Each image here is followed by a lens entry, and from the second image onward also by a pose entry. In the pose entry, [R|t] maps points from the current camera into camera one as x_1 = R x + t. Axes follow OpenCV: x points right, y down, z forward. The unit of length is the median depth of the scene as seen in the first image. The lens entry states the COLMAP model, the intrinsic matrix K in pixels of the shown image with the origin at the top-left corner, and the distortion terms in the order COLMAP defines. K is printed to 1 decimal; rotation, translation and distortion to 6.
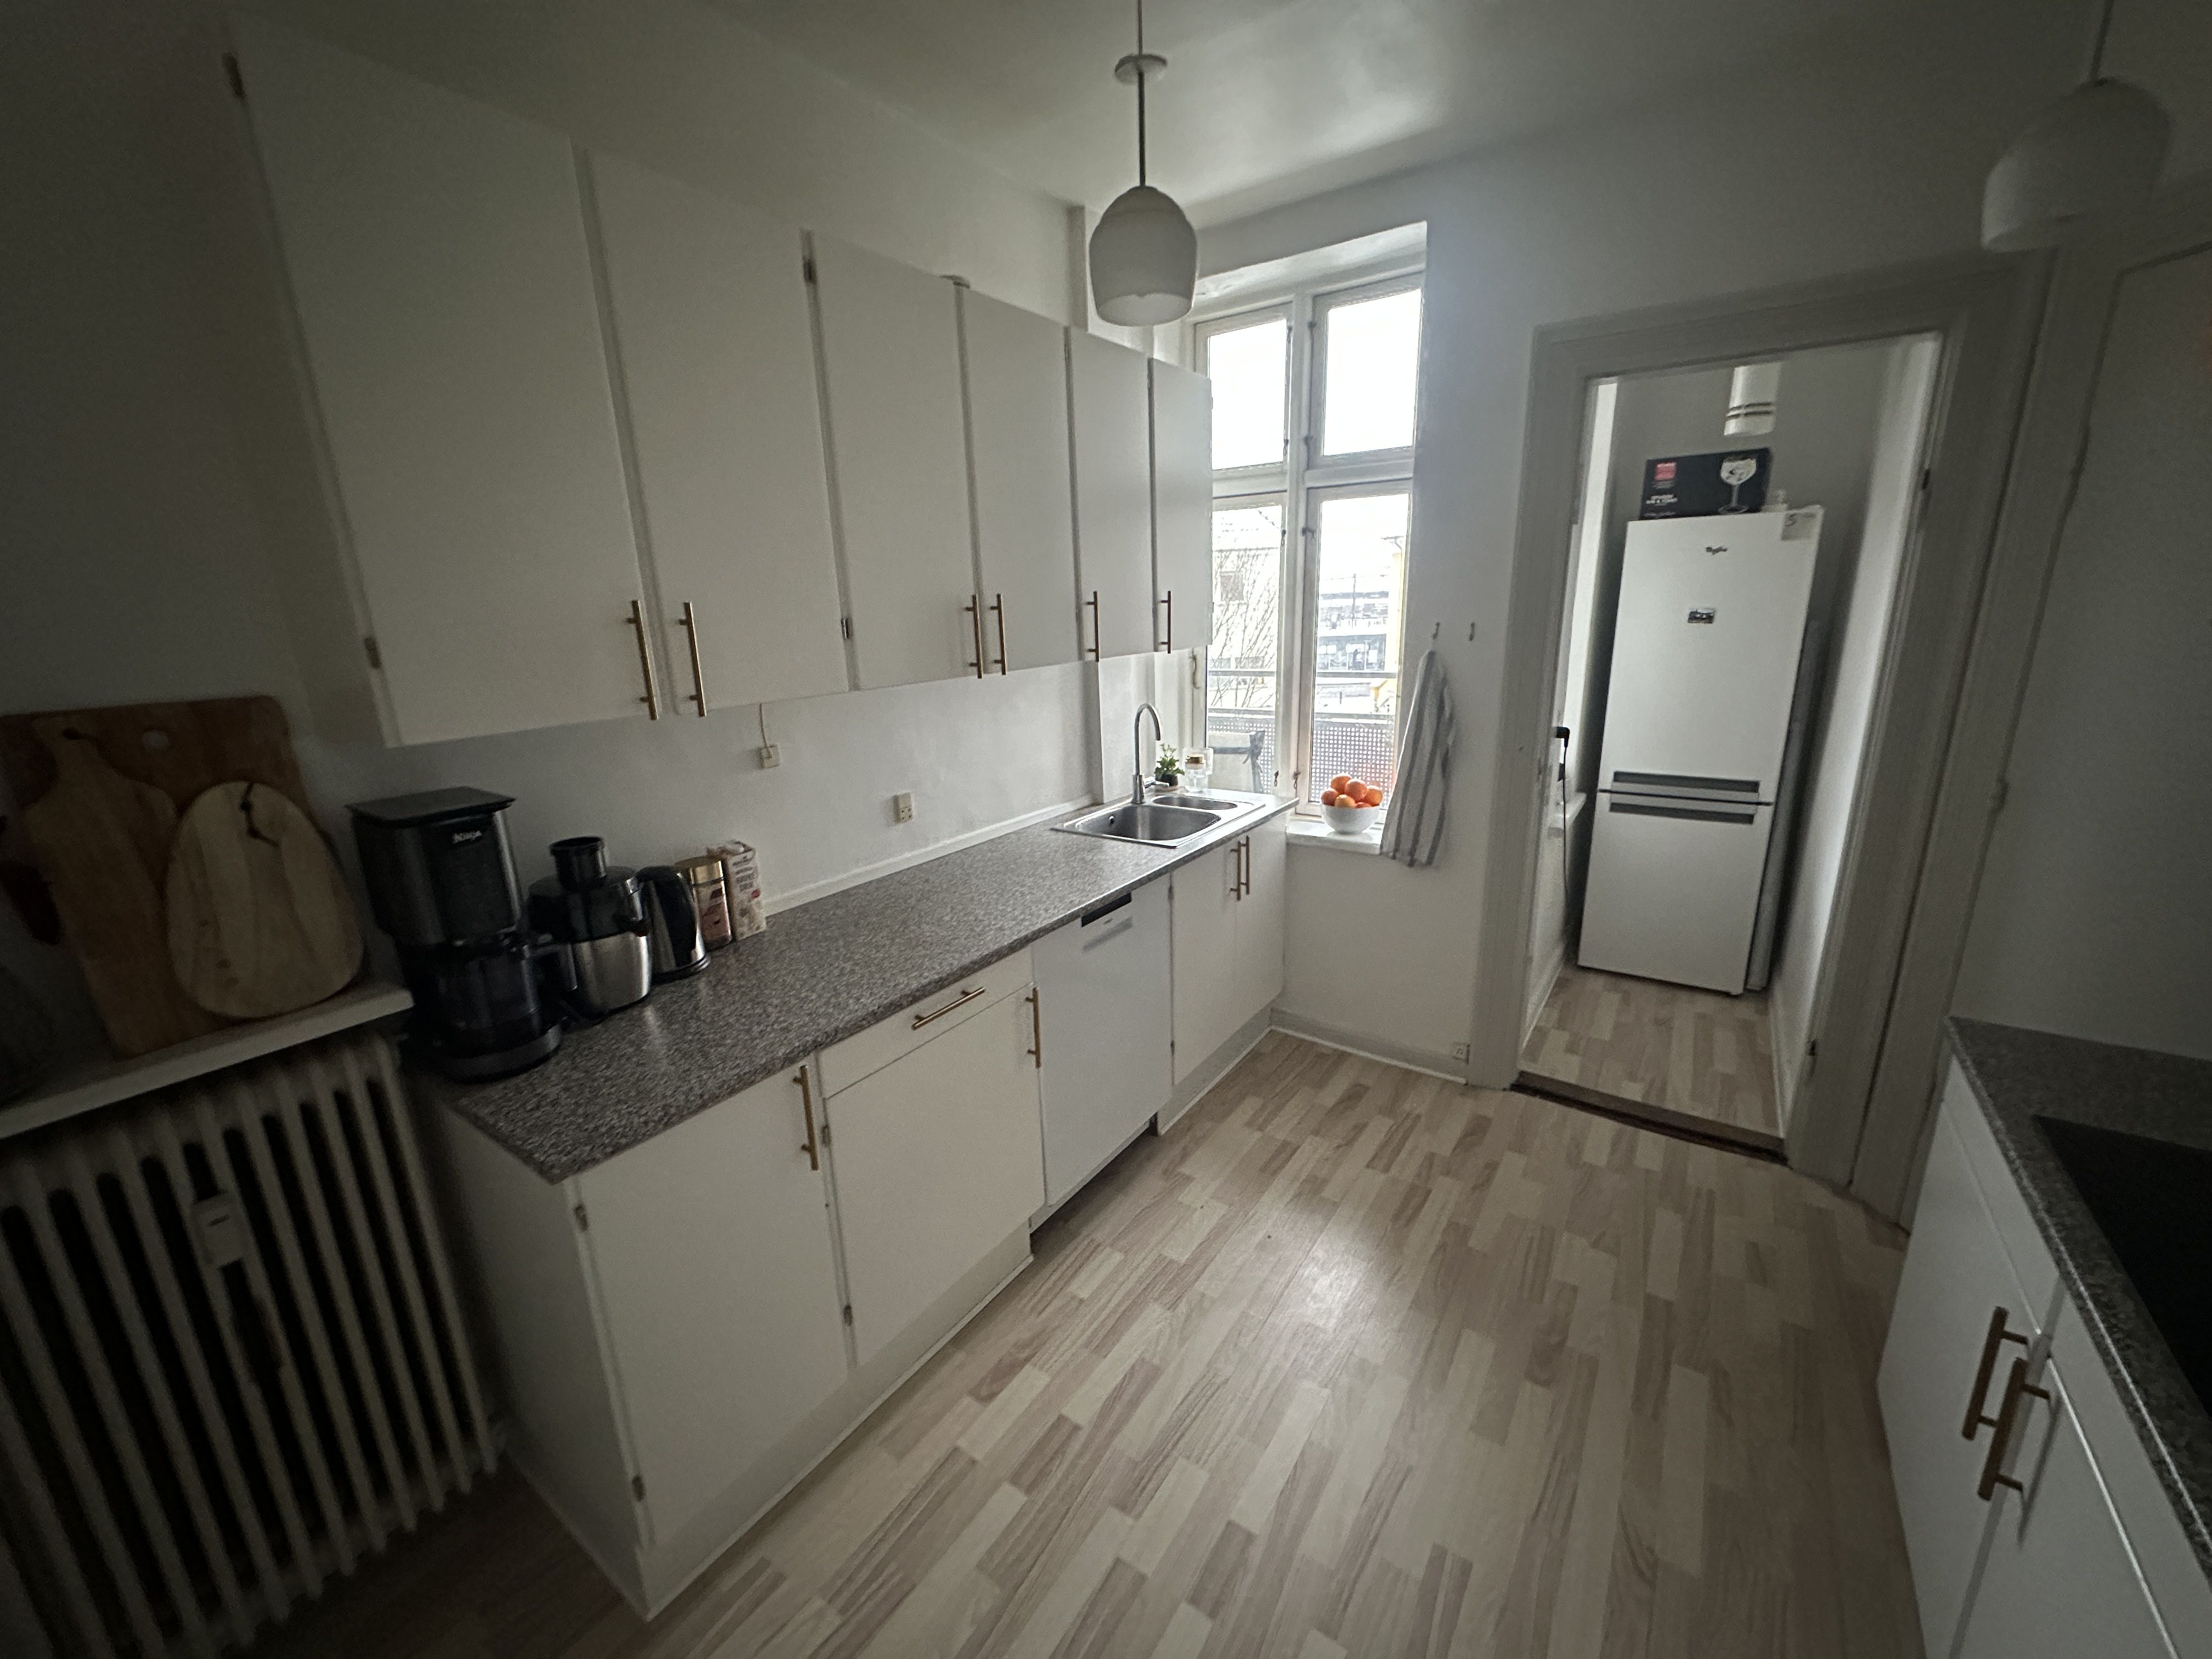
lens RADIAL K [[872.6, 0, 1103.4], [0, 872.6, 828.4], [0, 0, 1]] dist [-0.011411, 0.000486]
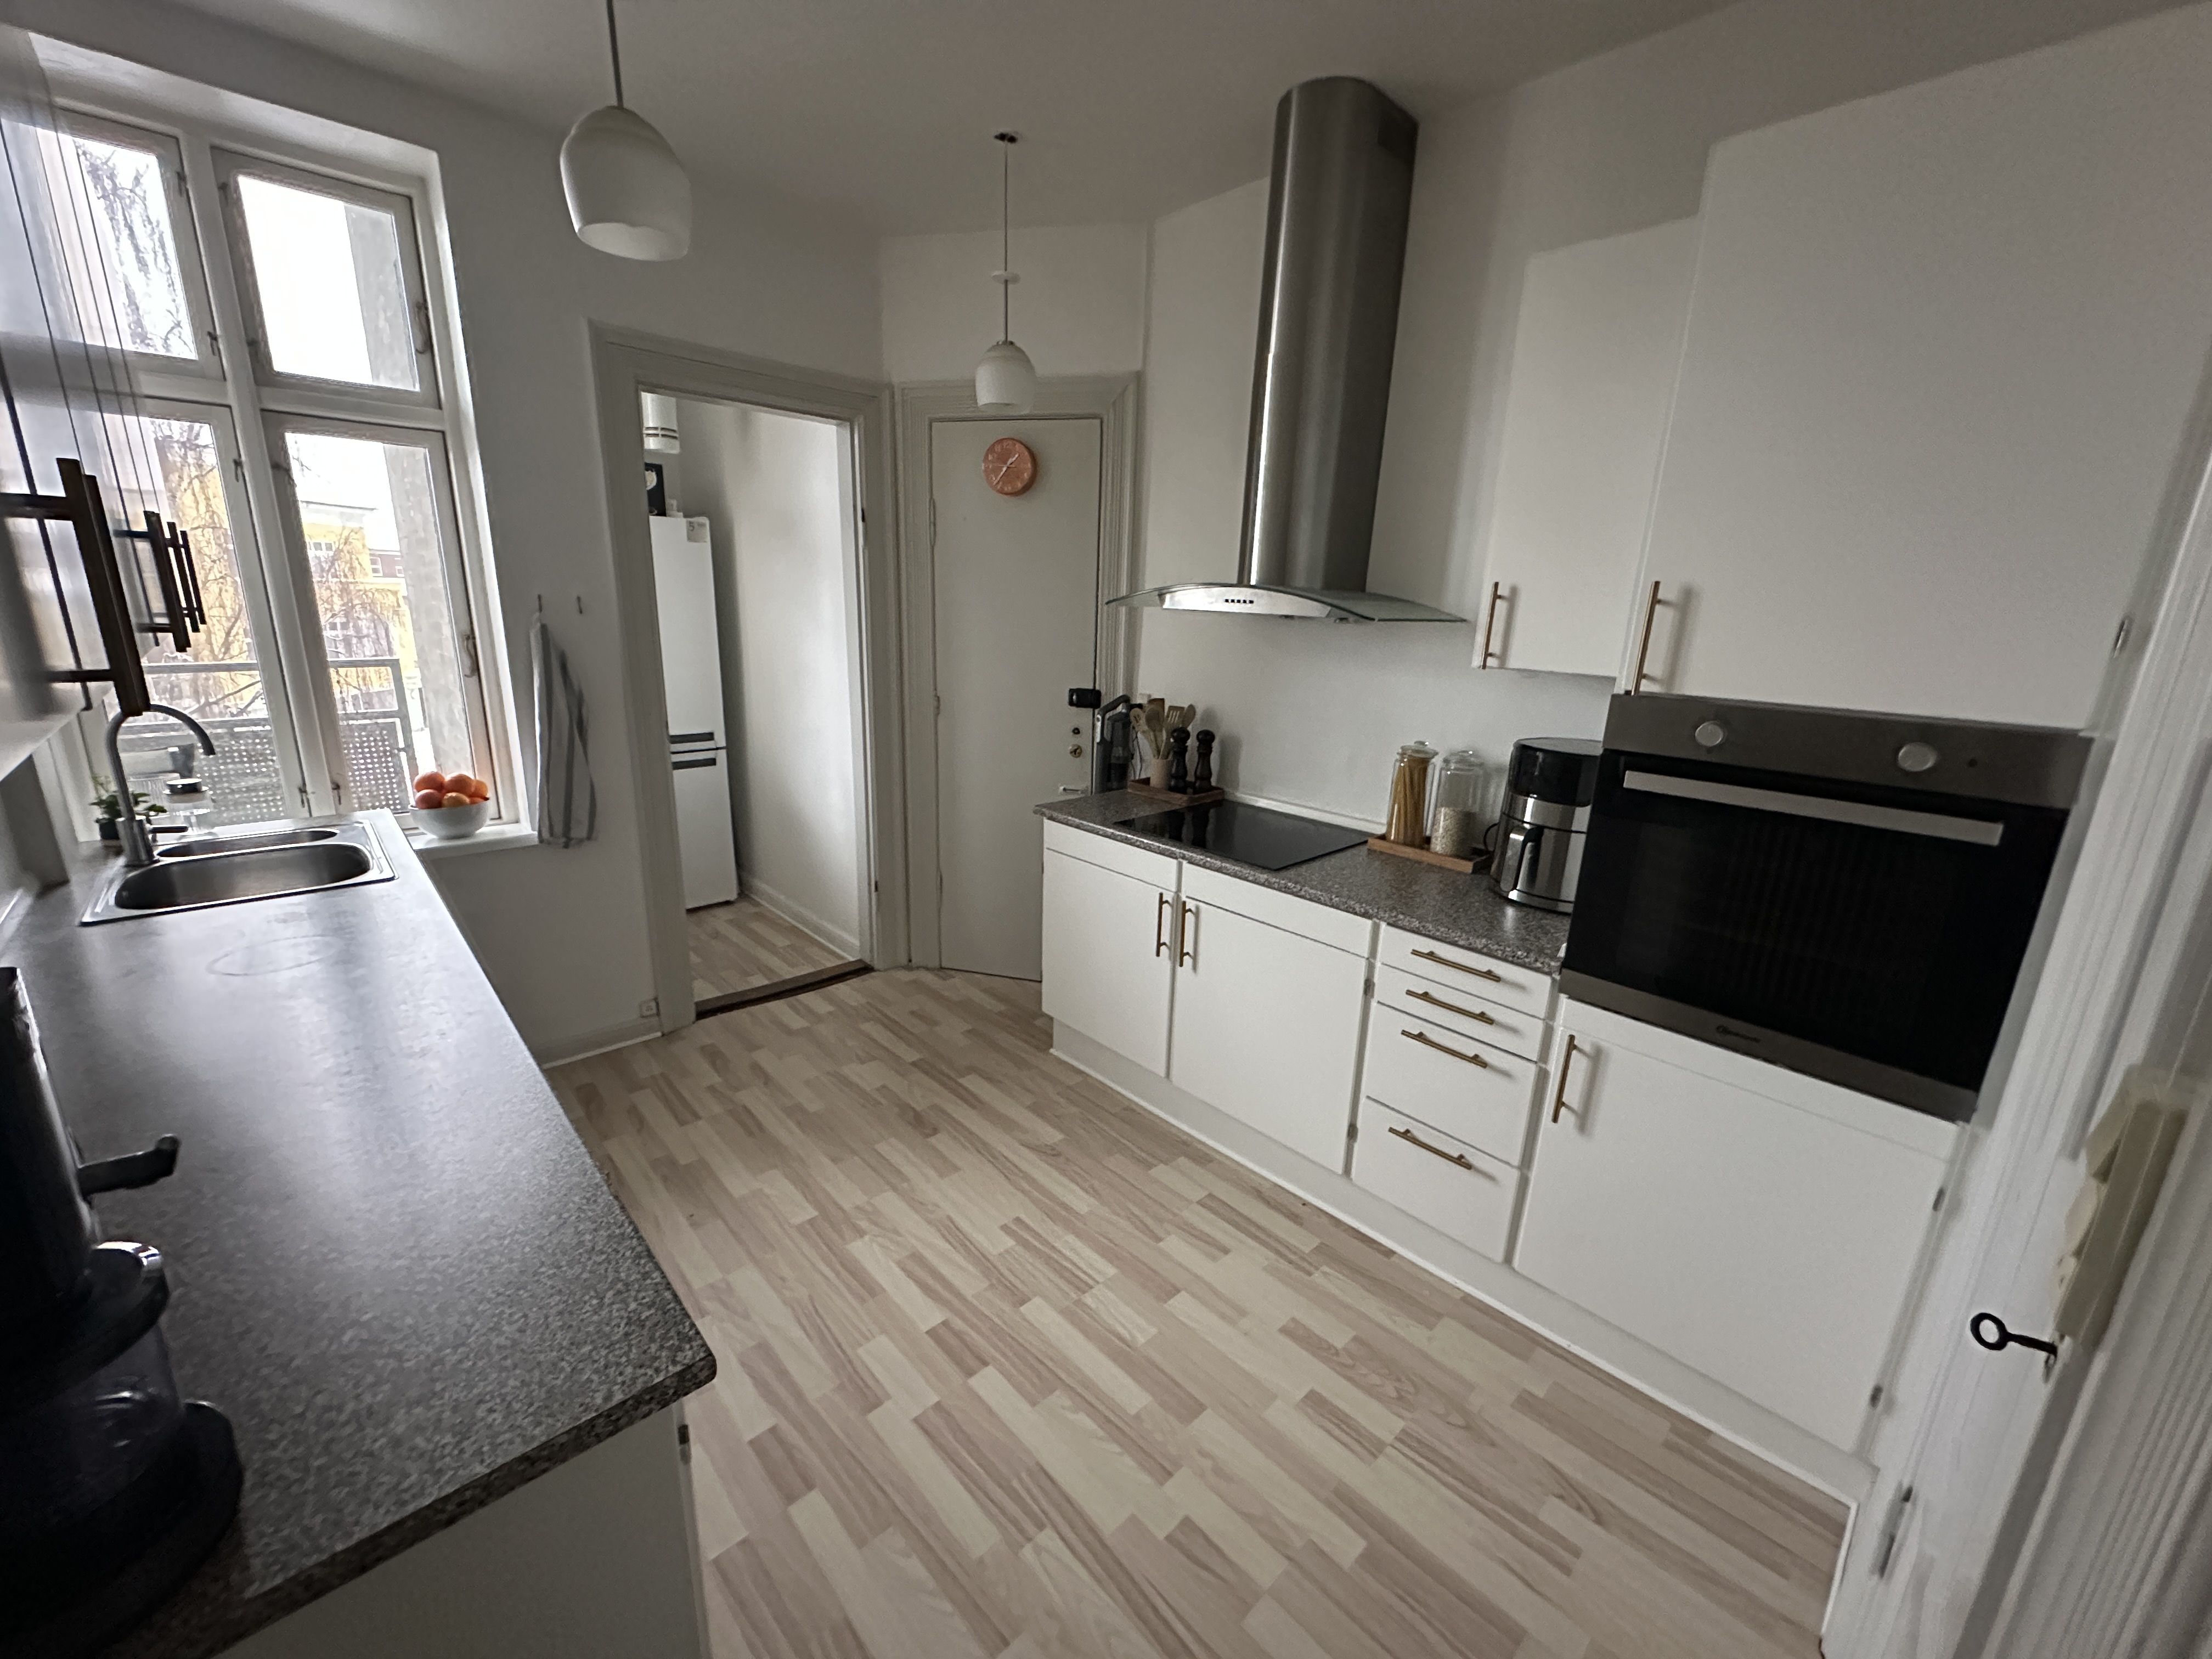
lens RADIAL K [[872.6, 0, 1109.8], [0, 872.6, 825.7], [0, 0, 1]] dist [-0.011411, 0.000486]
pose [[0.192508, -0.208111, 0.958974, -0.459234], [0.203096, 0.964543, 0.168549, -0.021058], [-0.960048, 0.162317, 0.227949, 0.201274]]
